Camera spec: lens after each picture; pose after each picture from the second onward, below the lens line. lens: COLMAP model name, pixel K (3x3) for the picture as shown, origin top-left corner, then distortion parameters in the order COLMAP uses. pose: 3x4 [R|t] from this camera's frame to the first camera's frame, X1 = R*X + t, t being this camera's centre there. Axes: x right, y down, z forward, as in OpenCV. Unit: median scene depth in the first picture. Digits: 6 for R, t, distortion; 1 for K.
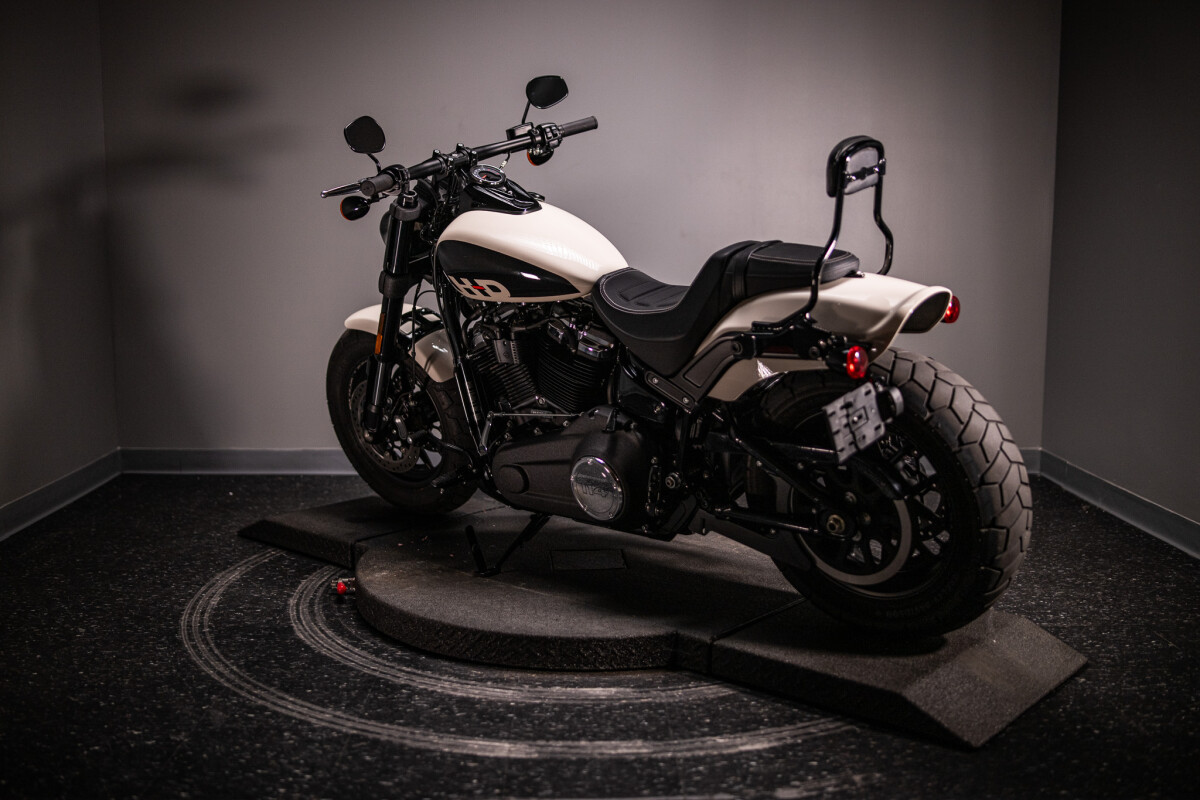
lens RADIAL K [[1211.6, 0, 600.0], [0, 1211.6, 400.0], [0, 0, 1]] dist [-0.051293, -0.001833]
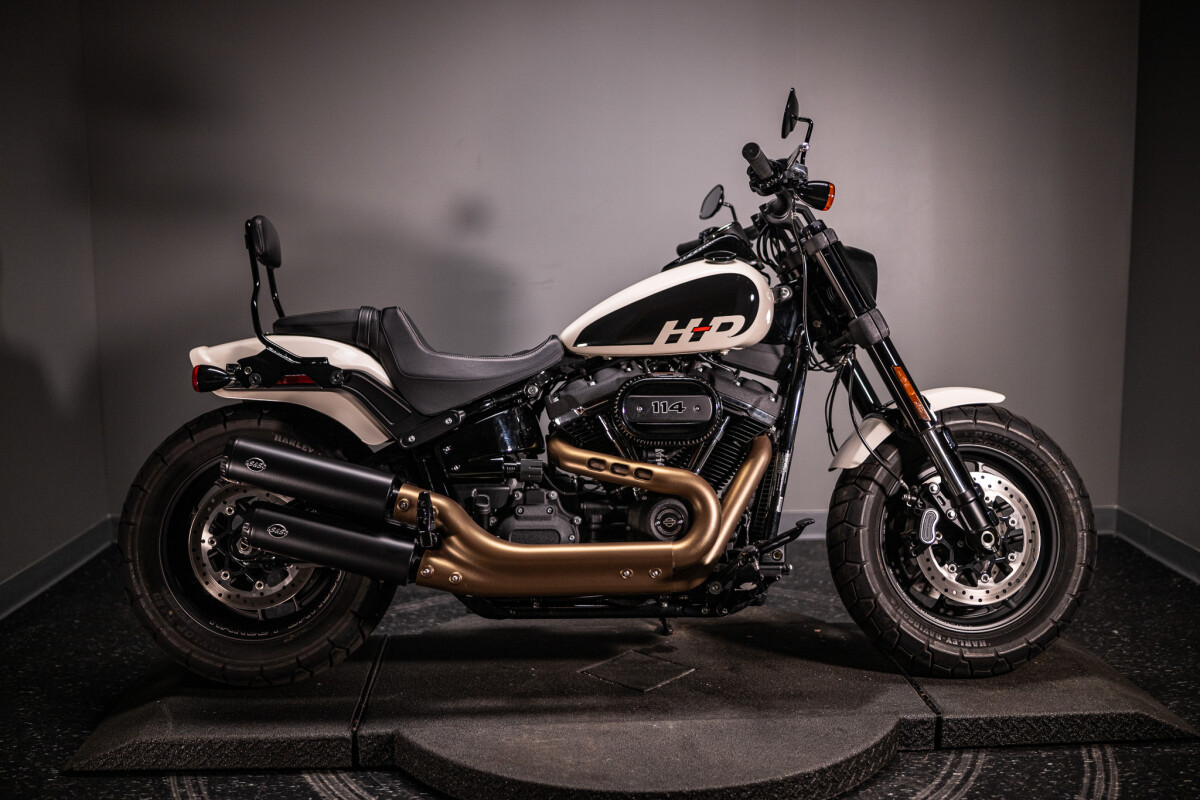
lens RADIAL K [[1212.5, 0, 598.6], [0, 1212.5, 402.4], [0, 0, 1]] dist [-0.051206, -0.001377]
pose [[0.999925, -0.009061, -0.008246, -0.034391], [0.009056, 0.999959, -0.000593, -0.076750], [0.008251, 0.000519, 0.999966, 0.157574]]
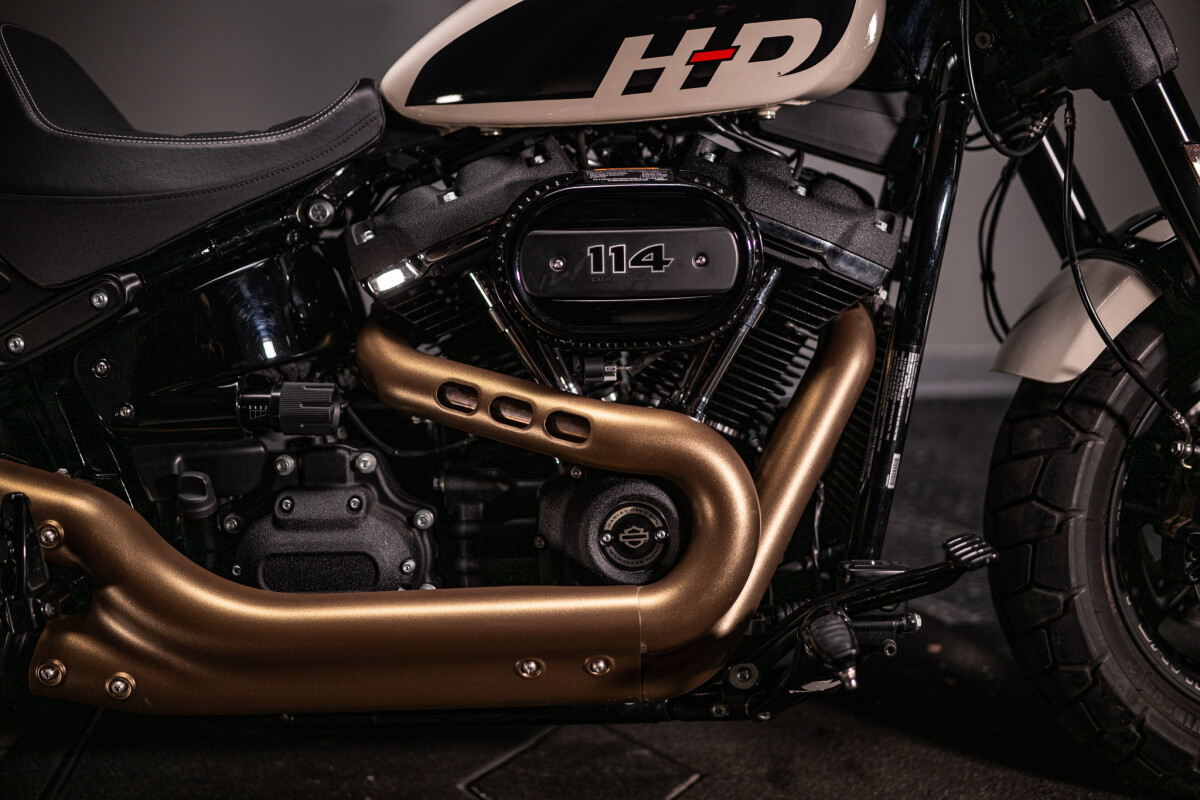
lens RADIAL K [[1212.5, 0, 598.6], [0, 1212.5, 402.4], [0, 0, 1]] dist [-0.051206, -0.001377]
pose [[0.999319, -0.021108, -0.030261, 0.018066], [0.026909, 0.978111, 0.206338, -0.110395], [0.025244, -0.207012, 0.978013, 0.781017]]
